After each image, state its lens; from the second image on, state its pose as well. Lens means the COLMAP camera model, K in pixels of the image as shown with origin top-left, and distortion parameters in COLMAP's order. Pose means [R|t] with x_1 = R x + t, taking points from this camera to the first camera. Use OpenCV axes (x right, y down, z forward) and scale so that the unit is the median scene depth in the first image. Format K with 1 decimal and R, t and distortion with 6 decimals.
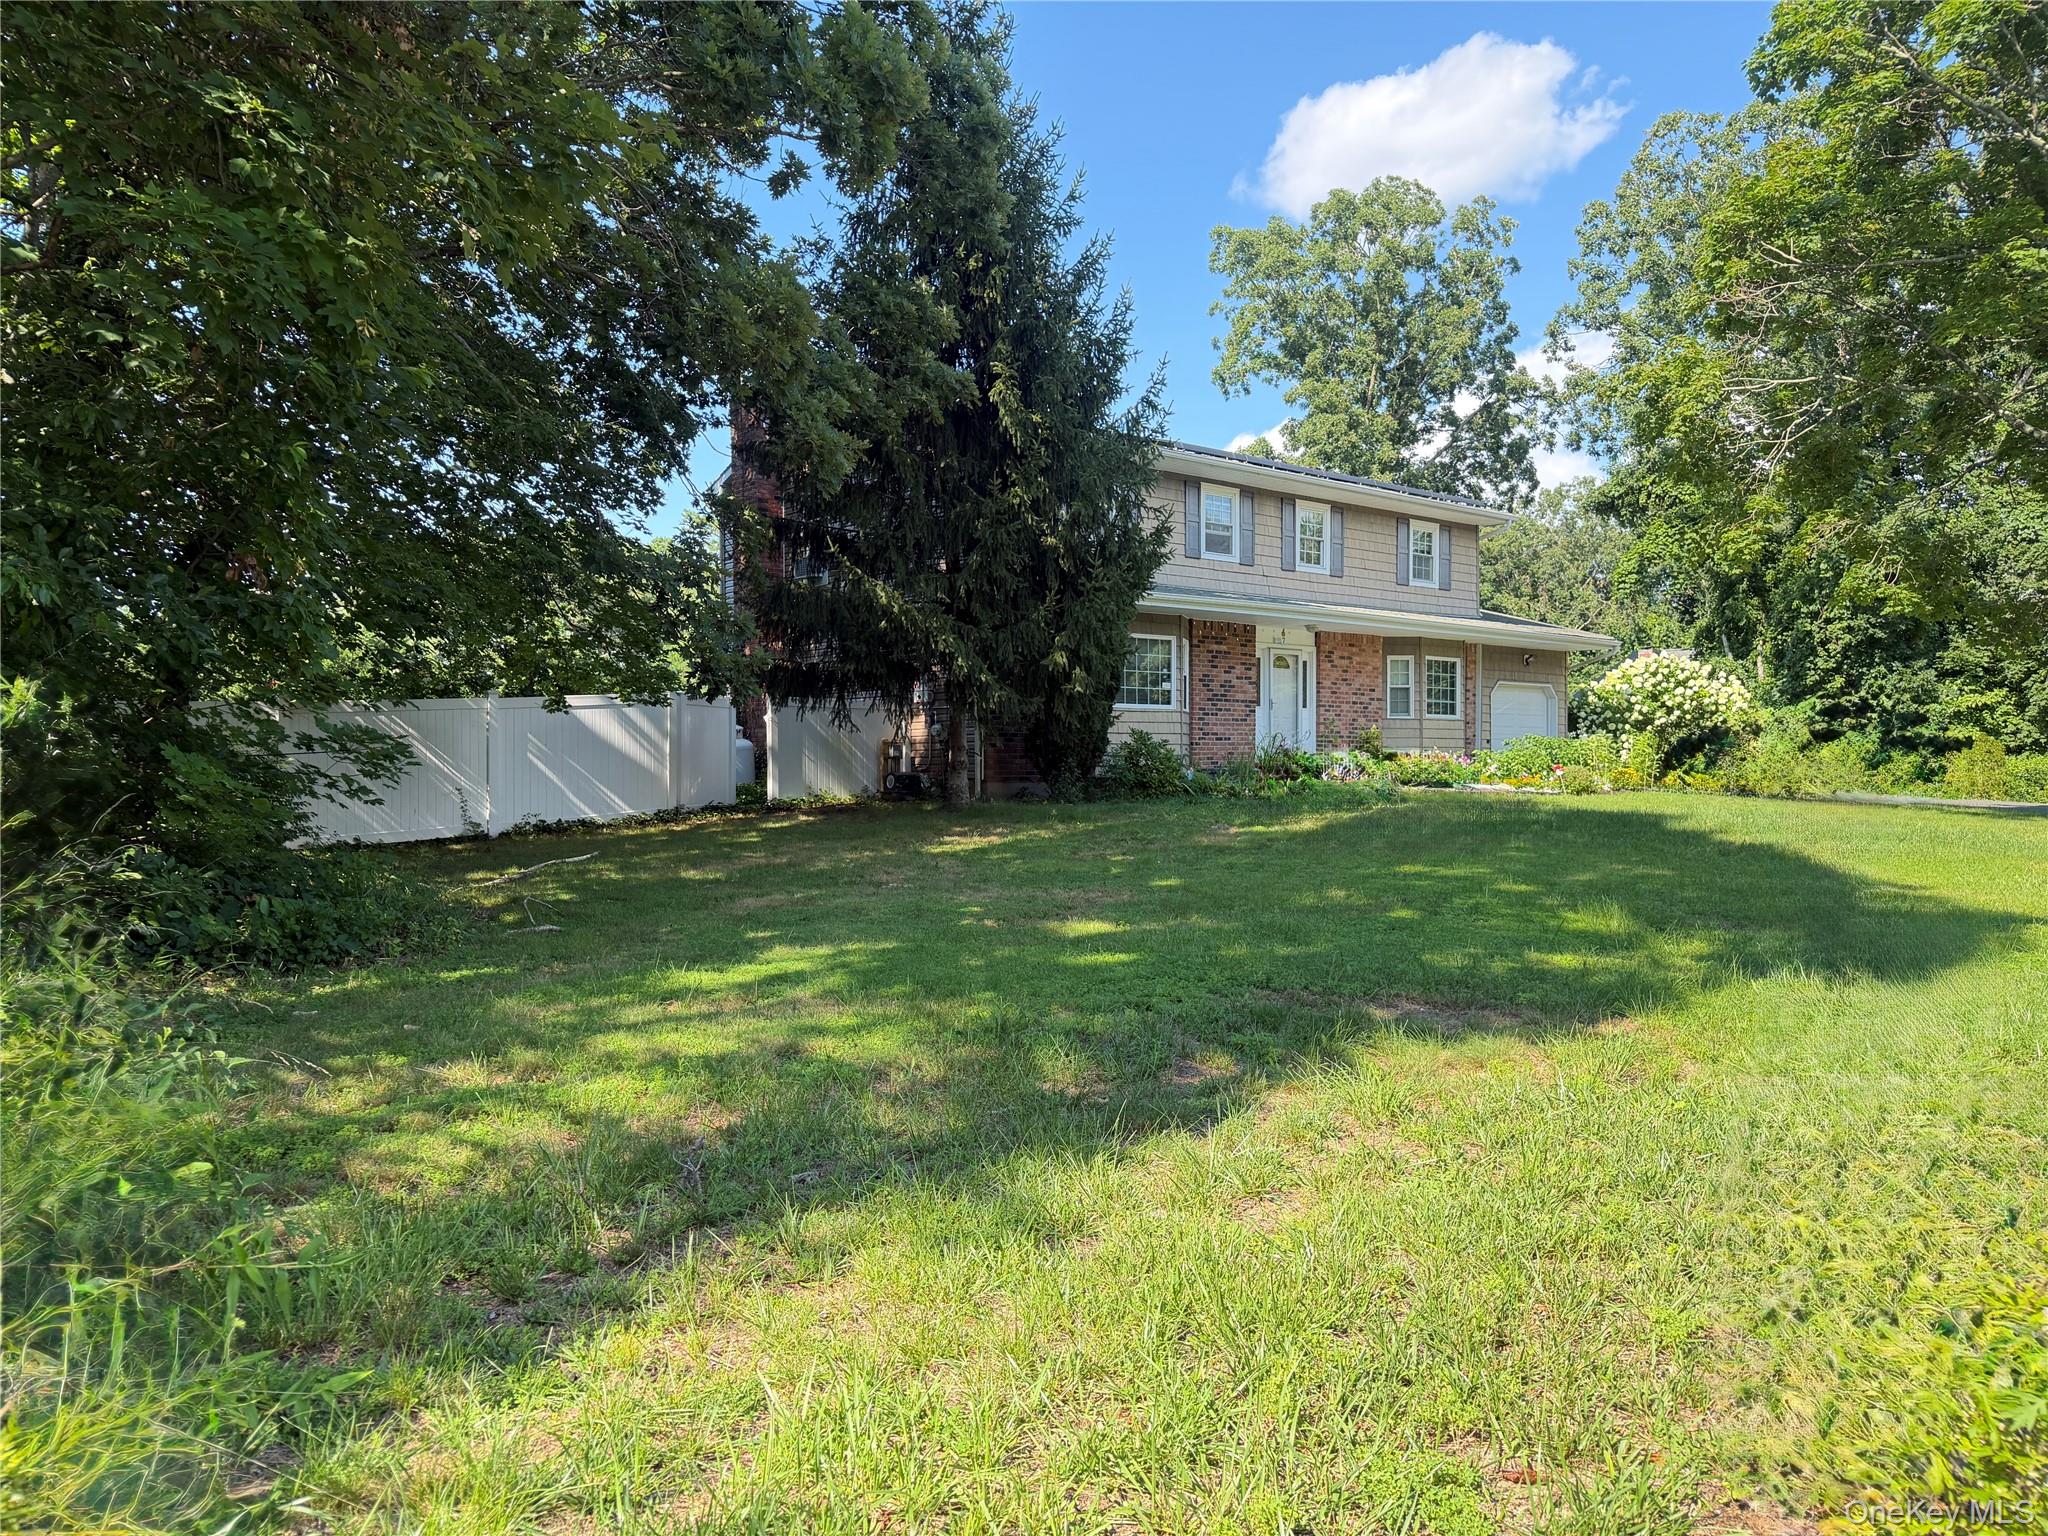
lens RADIAL K [[1425.2, 0, 1022.9], [0, 1425.2, 778.4], [0, 0, 1]] dist [0.134326, -0.229336]
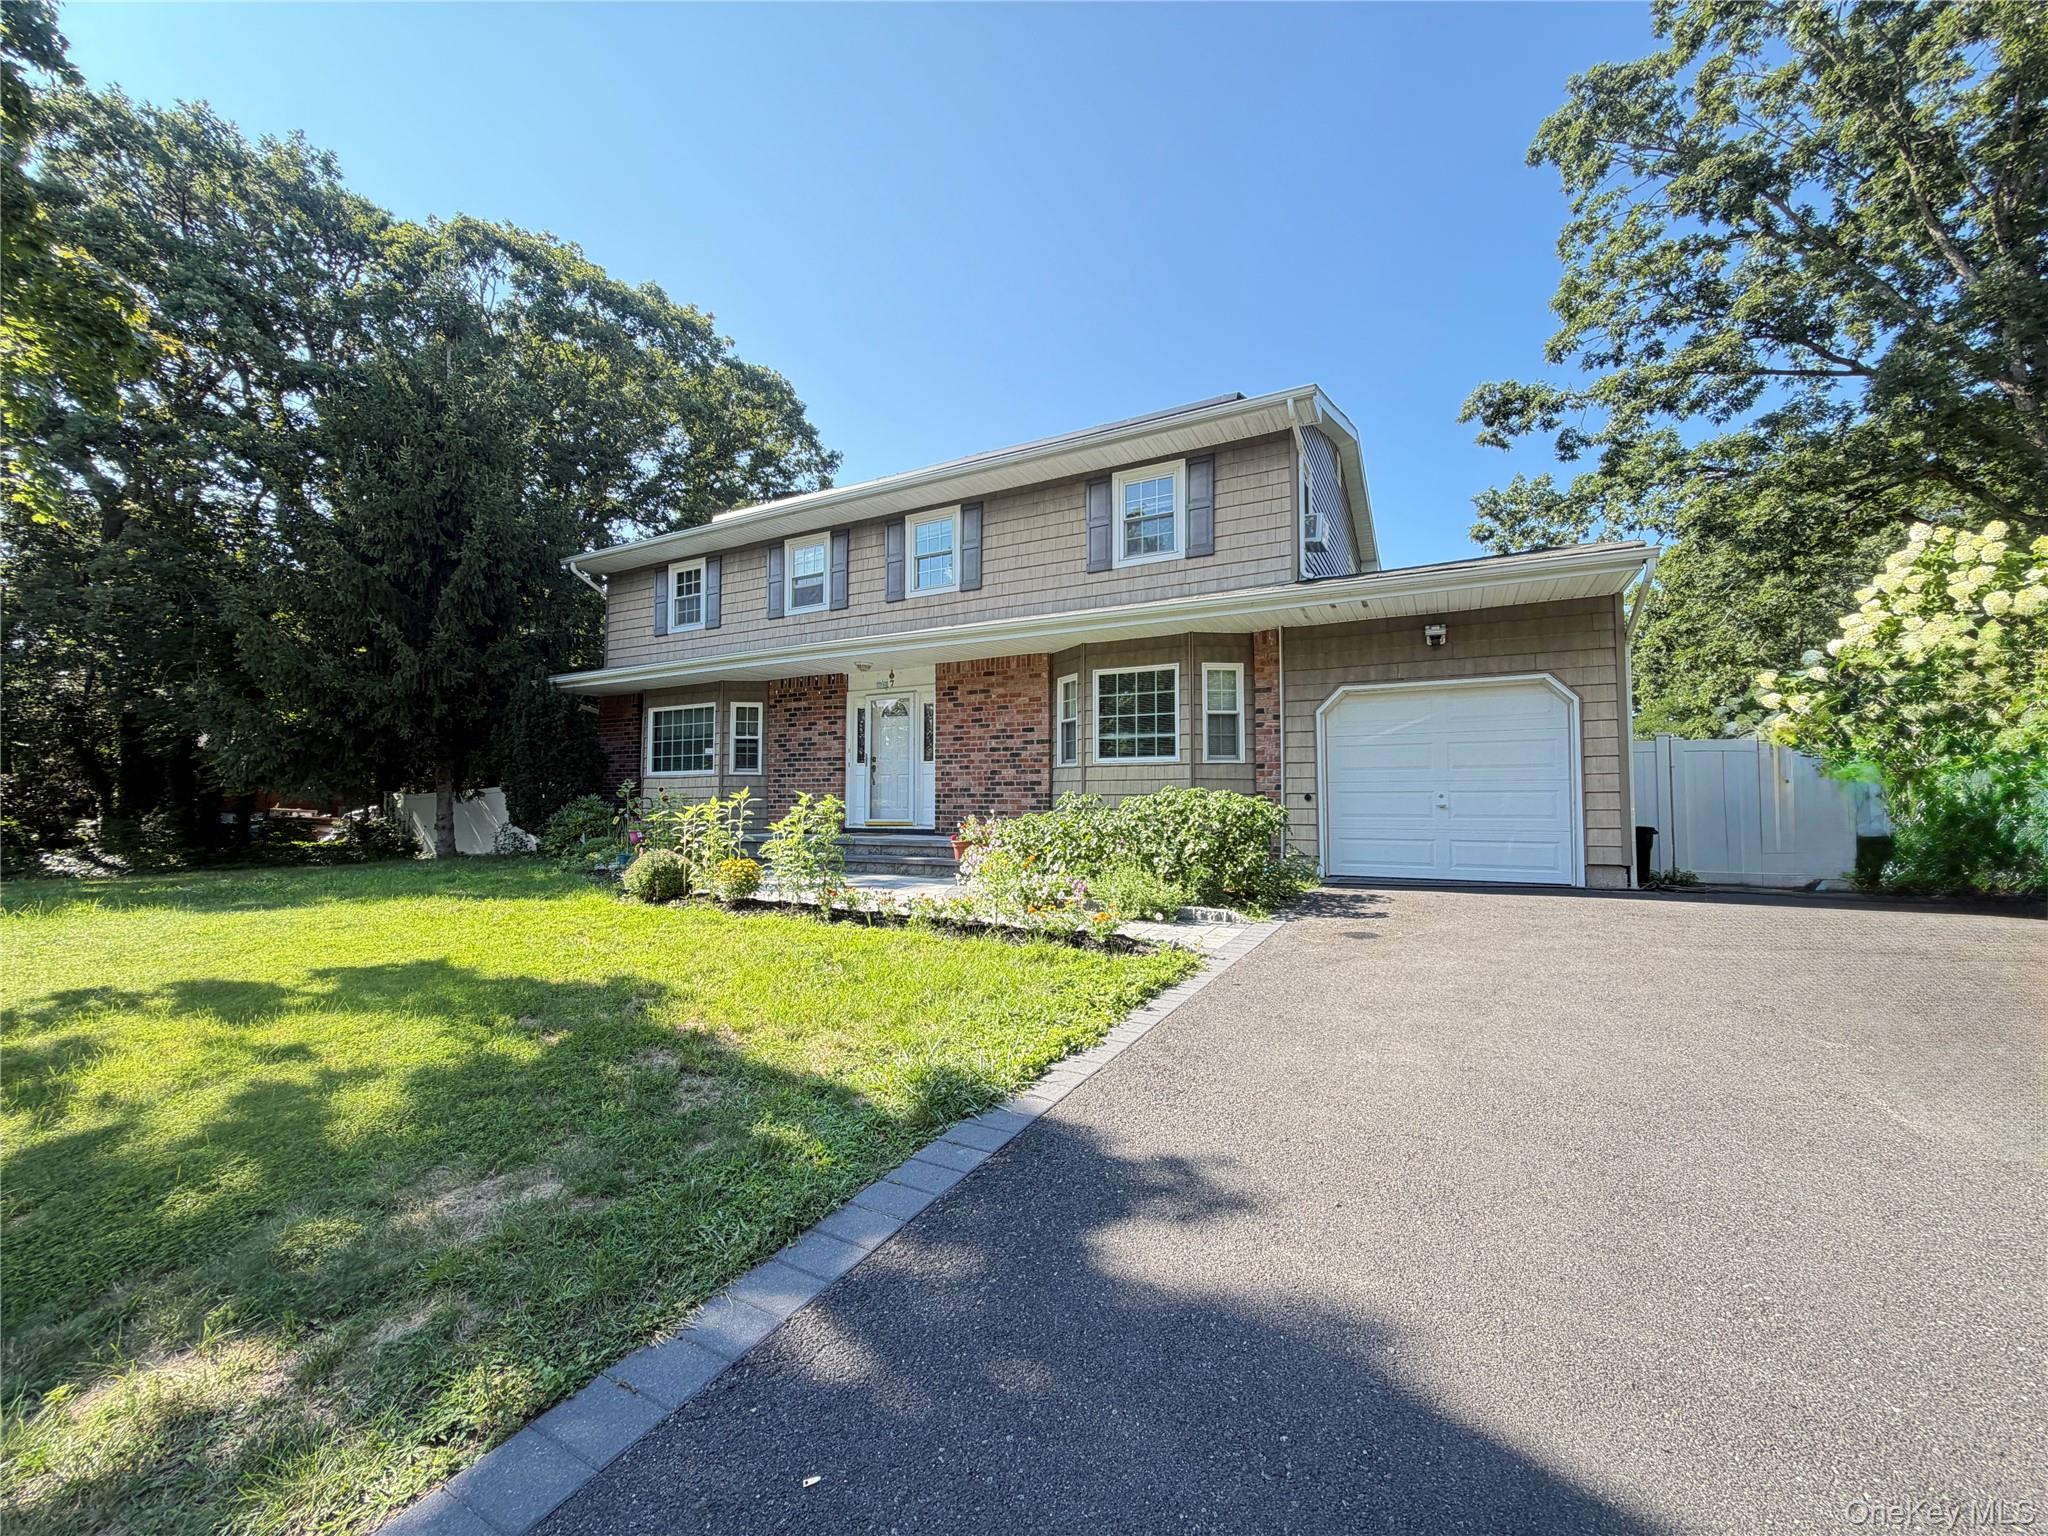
lens RADIAL K [[813.6, 0, 1030.8], [0, 813.6, 765.6], [0, 0, 1]] dist [-0.003026, -0.000056]
pose [[0.387373, -0.042803, -0.920929, 0.621313], [-0.006981, 0.998757, -0.049356, -0.023110], [0.921897, 0.025548, 0.386592, 0.842392]]
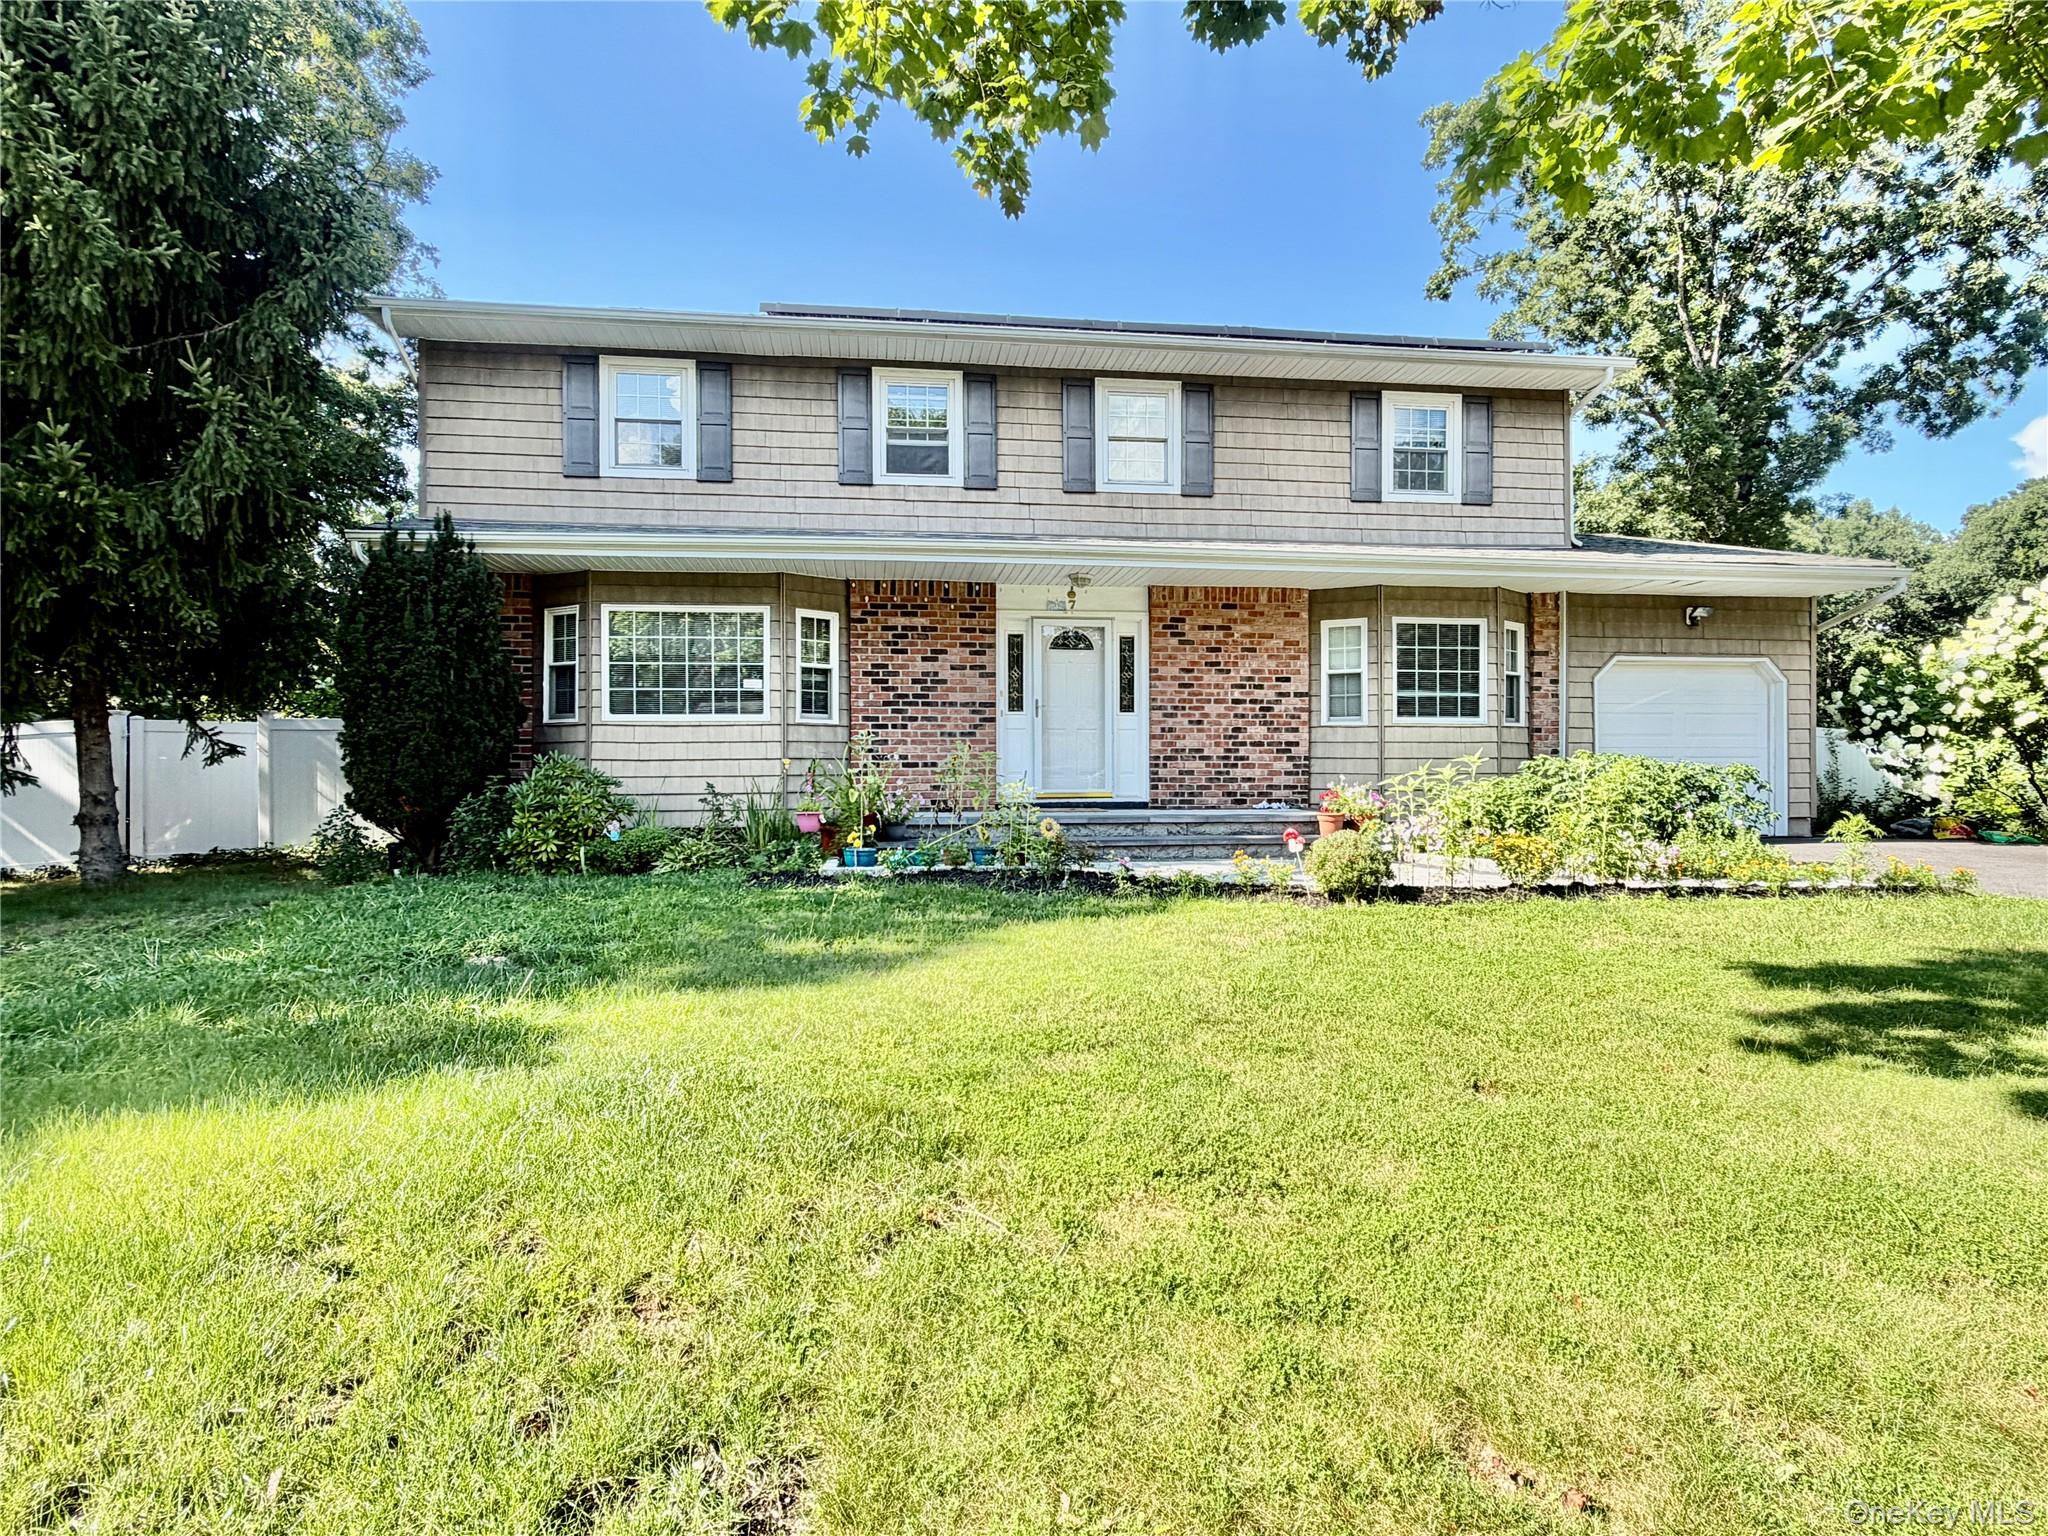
lens RADIAL K [[896.6, 0, 1028.1], [0, 896.6, 779.2], [0, 0, 1]] dist [-0.008787, 0.000079]
pose [[0.835864, 0.005354, -0.548911, 0.360601], [-0.003664, 0.999985, 0.004174, -0.020751], [0.548925, -0.001478, 0.835870, 0.626593]]
